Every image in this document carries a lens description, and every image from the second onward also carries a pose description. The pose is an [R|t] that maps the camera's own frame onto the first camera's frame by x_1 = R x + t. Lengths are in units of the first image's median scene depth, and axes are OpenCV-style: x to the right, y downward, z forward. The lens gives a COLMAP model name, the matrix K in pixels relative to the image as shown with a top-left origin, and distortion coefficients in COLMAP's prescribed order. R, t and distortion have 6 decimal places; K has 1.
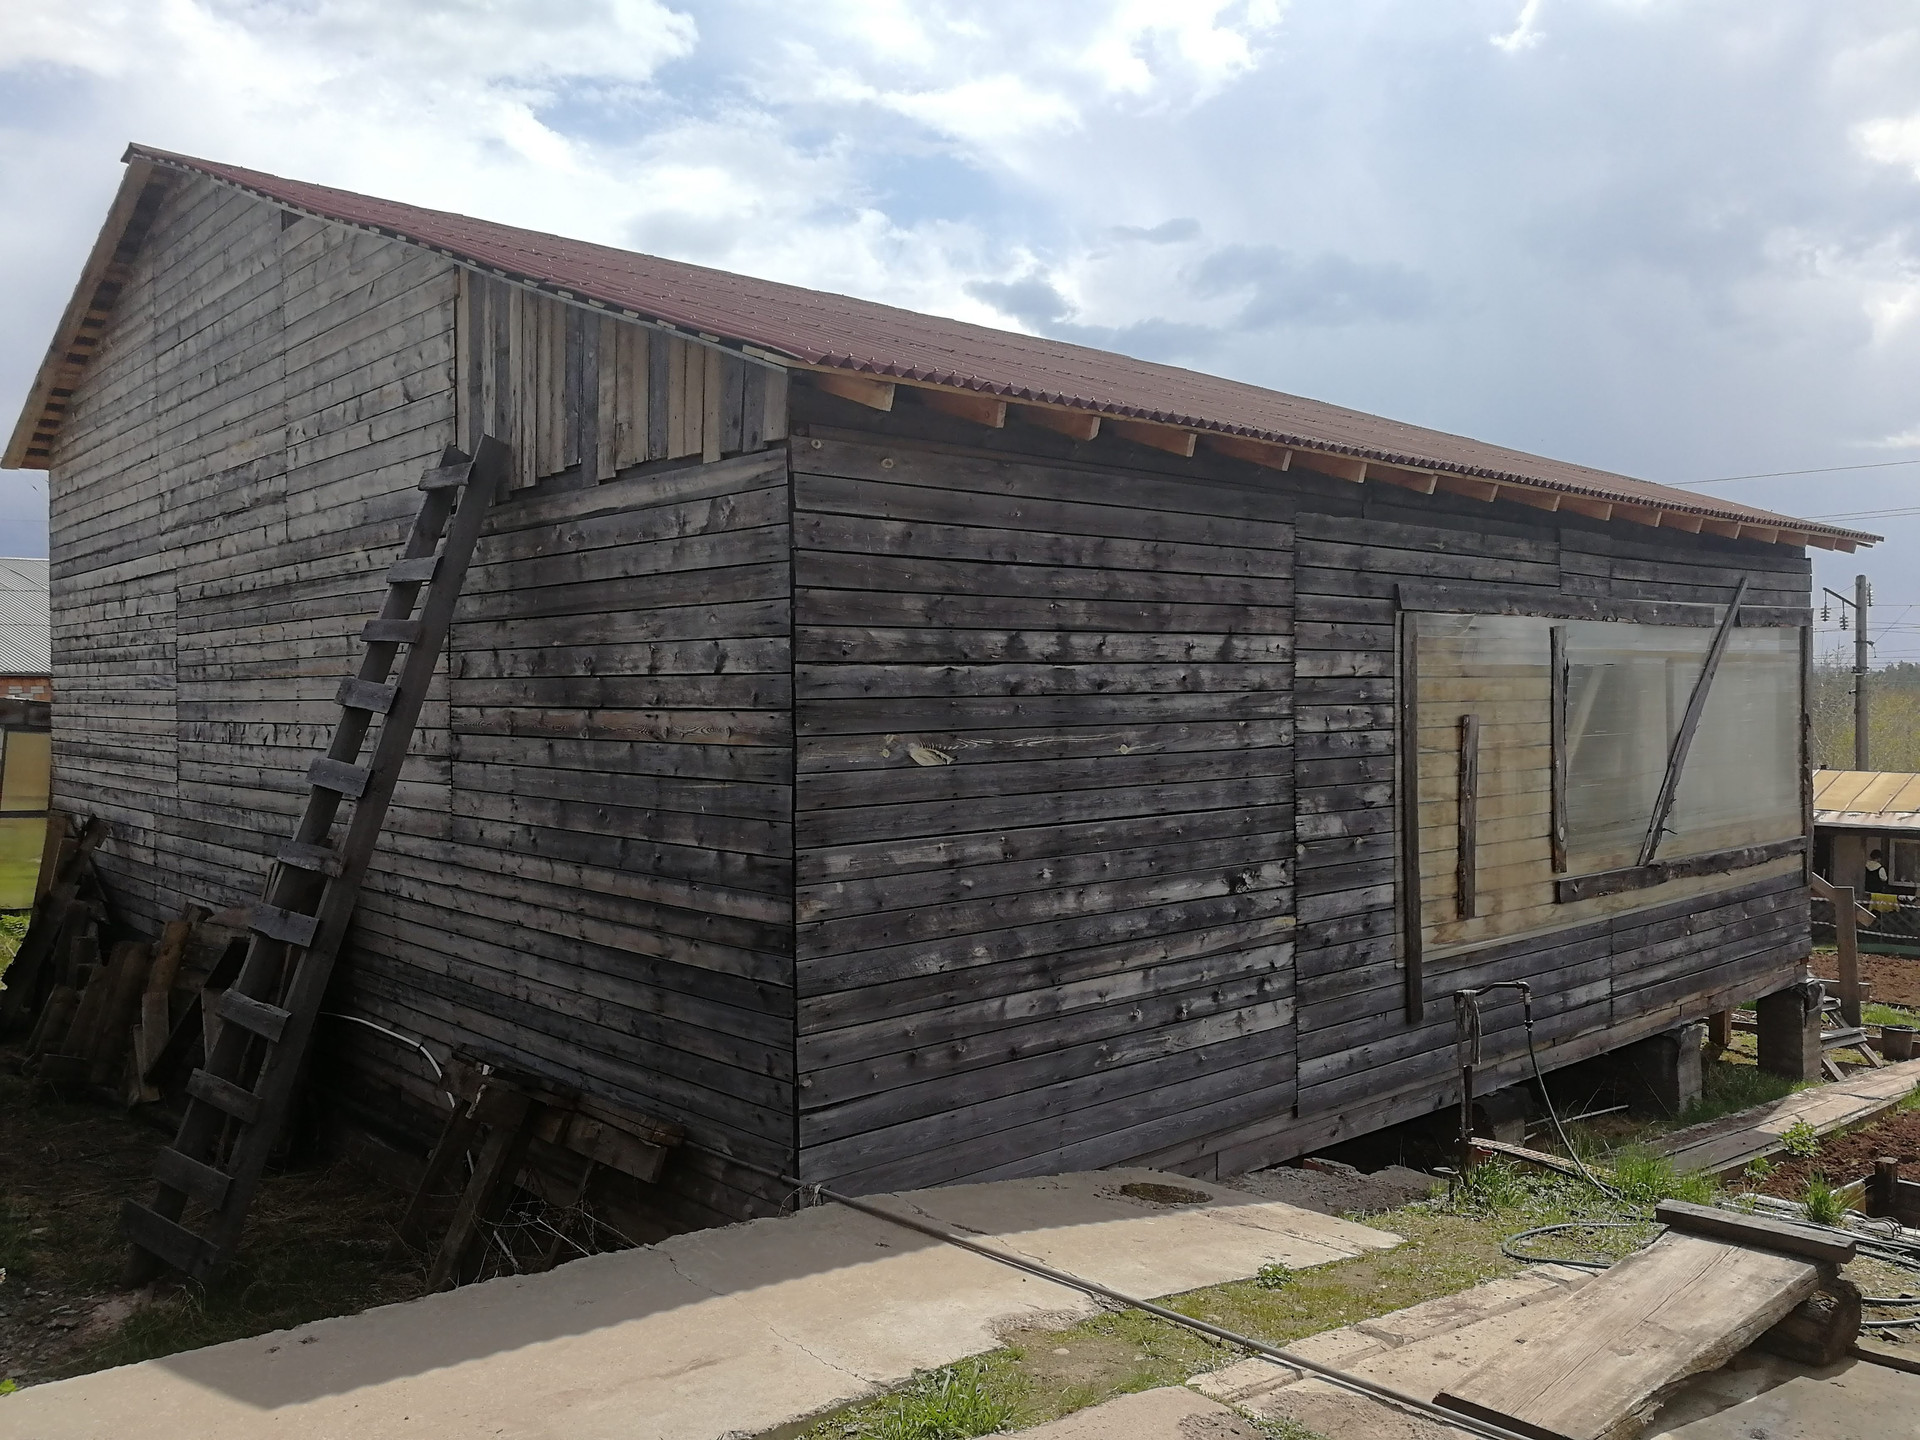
lens RADIAL K [[1530.4, 0, 961.8], [0, 1530.4, 712.8], [0, 0, 1]] dist [0.012940, -0.008477]
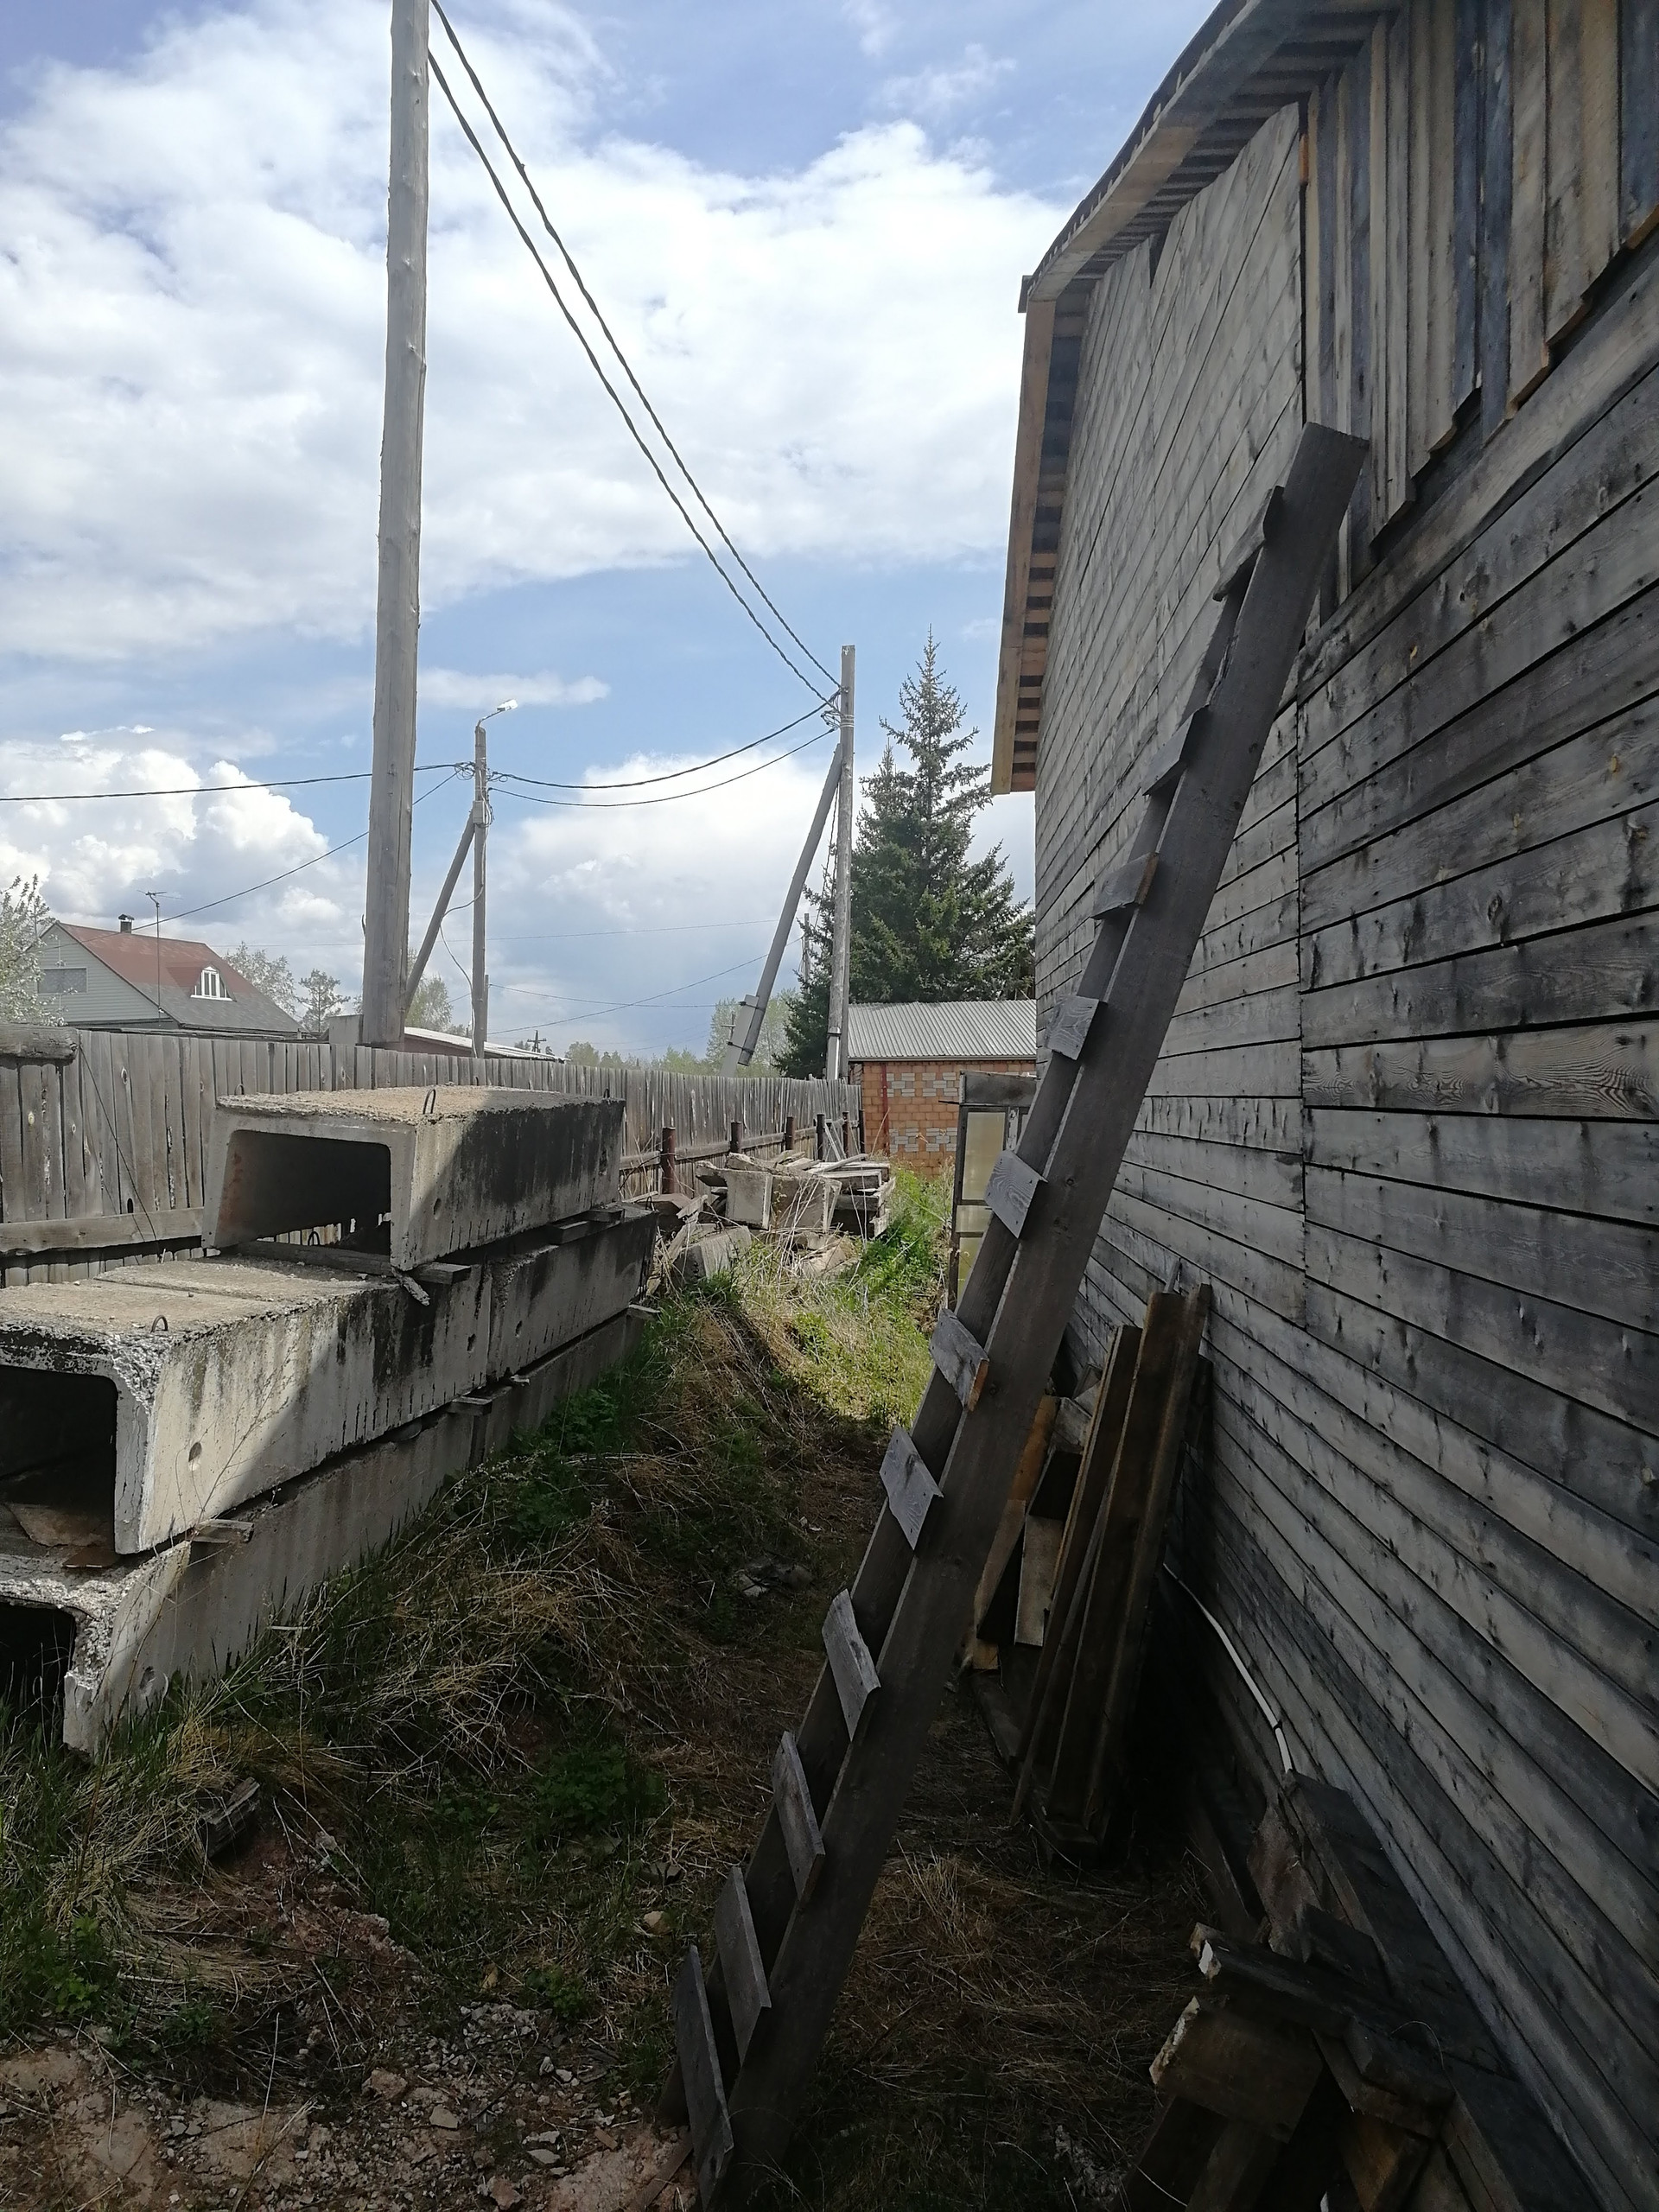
lens RADIAL K [[1763.1, 0, 840.0], [0, 1763.1, 1097.2], [0, 0, 1]] dist [0.012940, -0.008477]
pose [[0.715900, -0.004548, -0.698188, -0.052643], [0.001734, 0.999987, -0.004735, 0.013238], [0.698201, 0.002180, 0.715898, 0.523444]]
